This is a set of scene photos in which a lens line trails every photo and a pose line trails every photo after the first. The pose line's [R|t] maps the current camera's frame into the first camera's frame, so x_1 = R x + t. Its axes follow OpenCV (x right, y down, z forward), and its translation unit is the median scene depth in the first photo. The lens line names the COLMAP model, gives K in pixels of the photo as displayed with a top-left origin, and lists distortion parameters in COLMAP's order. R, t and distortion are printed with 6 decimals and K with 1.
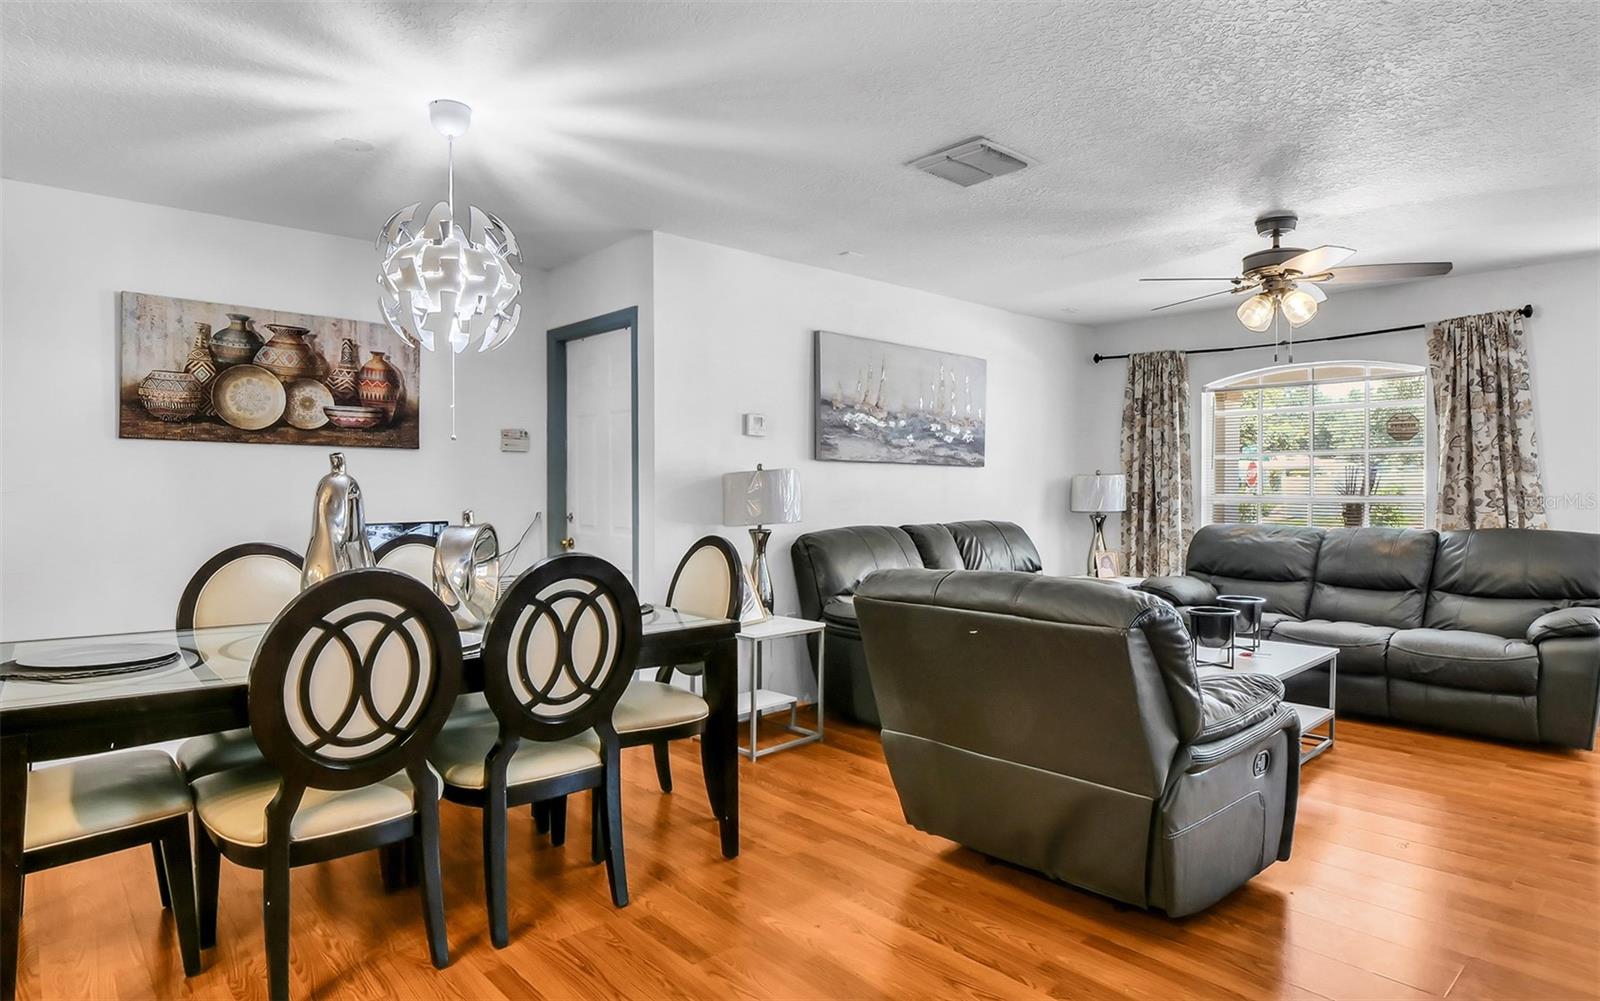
lens RADIAL K [[907.4, 0, 796.3], [0, 907.4, 485.5], [0, 0, 1]] dist [-0.003876, -0.003075]
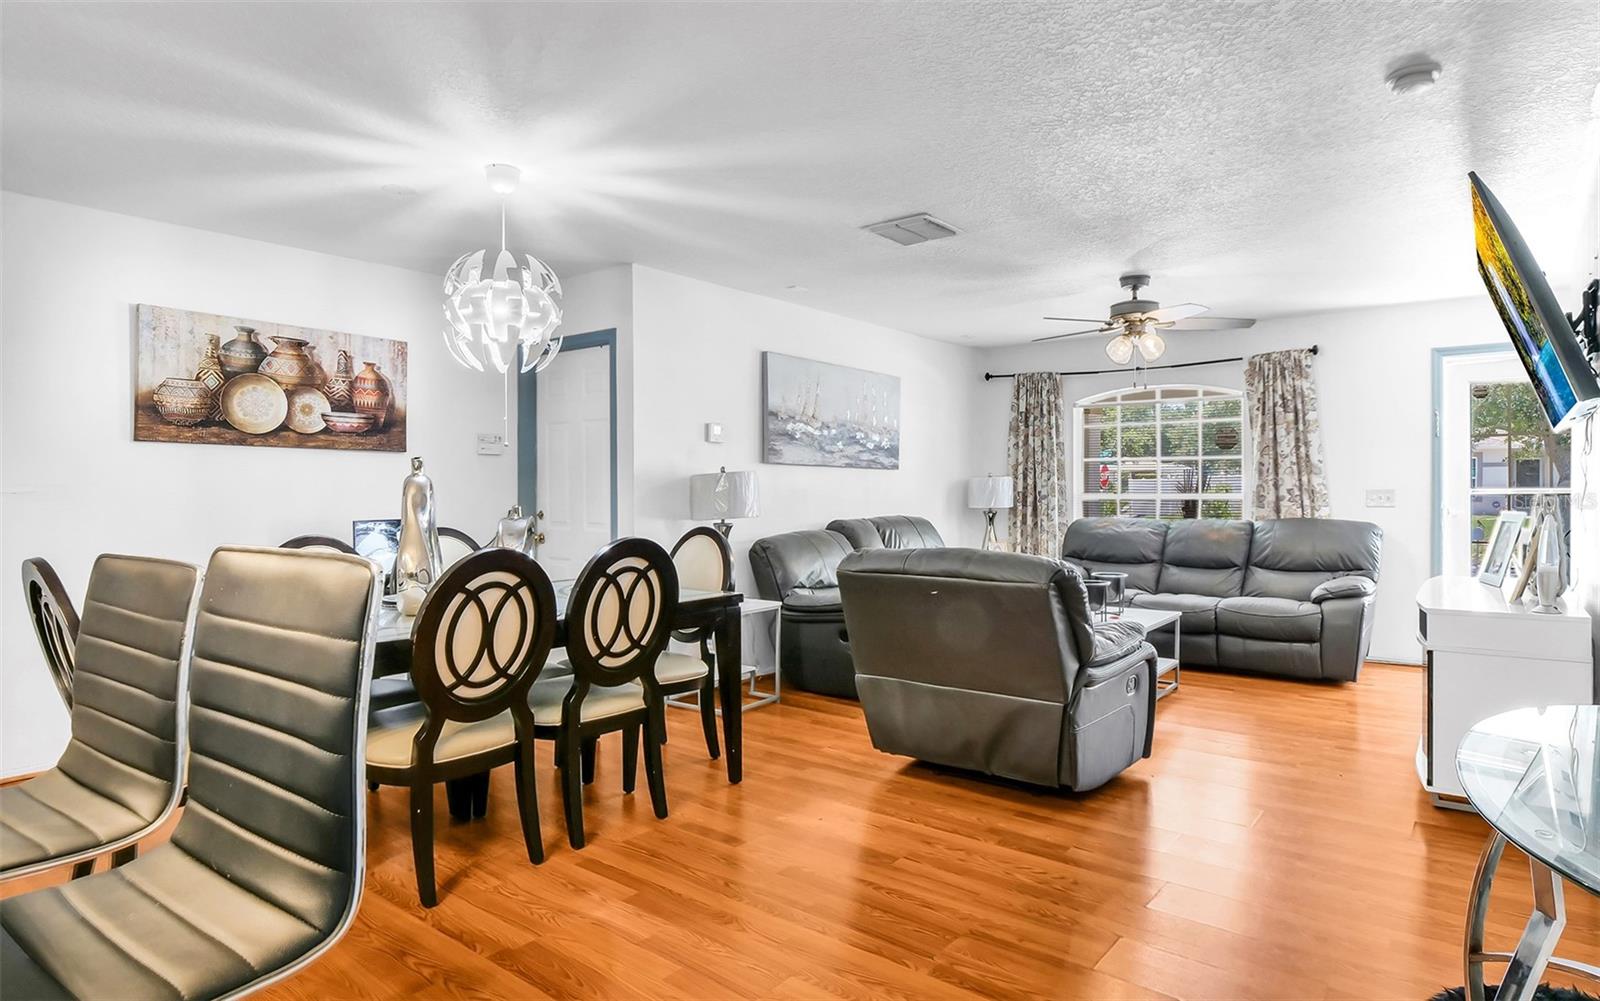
lens RADIAL K [[902.7, 0, 840.7], [0, 902.7, 479.3], [0, 0, 1]] dist [0.006882, -0.001293]
pose [[0.983523, 0.000112, 0.180785, -0.108264], [0.001574, 0.999957, -0.009186, 0.003134], [-0.180779, 0.009319, 0.983480, -0.174752]]
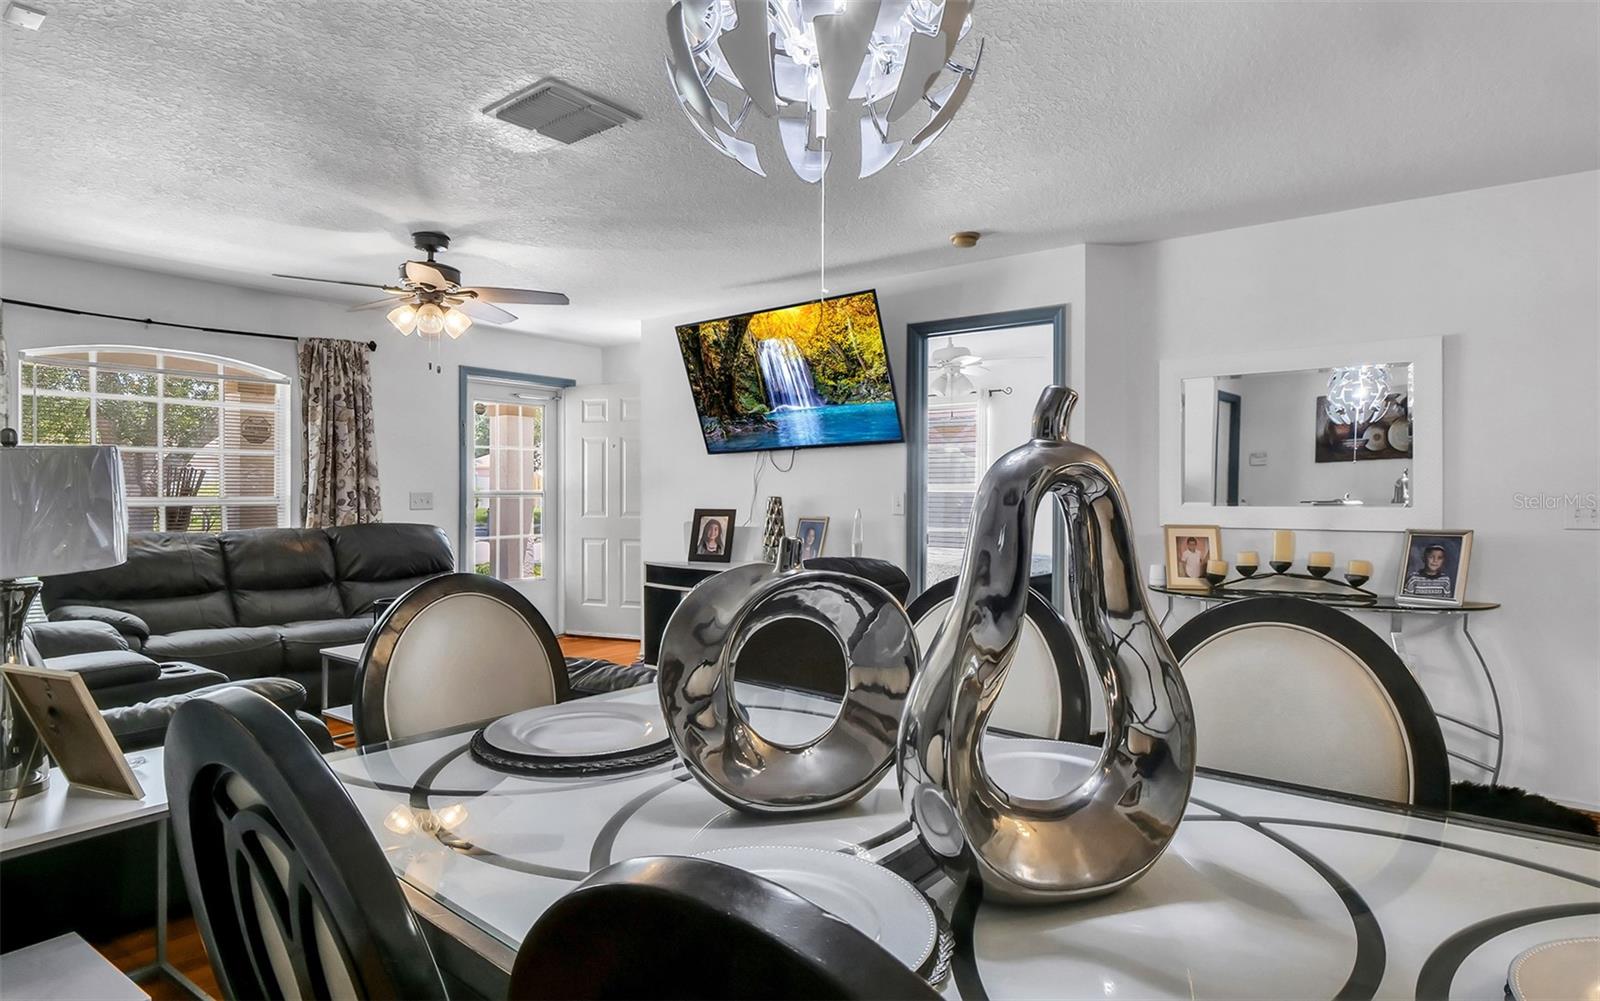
lens RADIAL K [[907.4, 0, 780.1], [0, 907.4, 472.3], [0, 0, 1]] dist [-0.003876, -0.003075]
pose [[-0.136009, 0.024992, 0.990392, -0.573243], [0.002314, 0.999687, -0.024909, 0.012941], [-0.990705, -0.001096, -0.136025, 0.738476]]
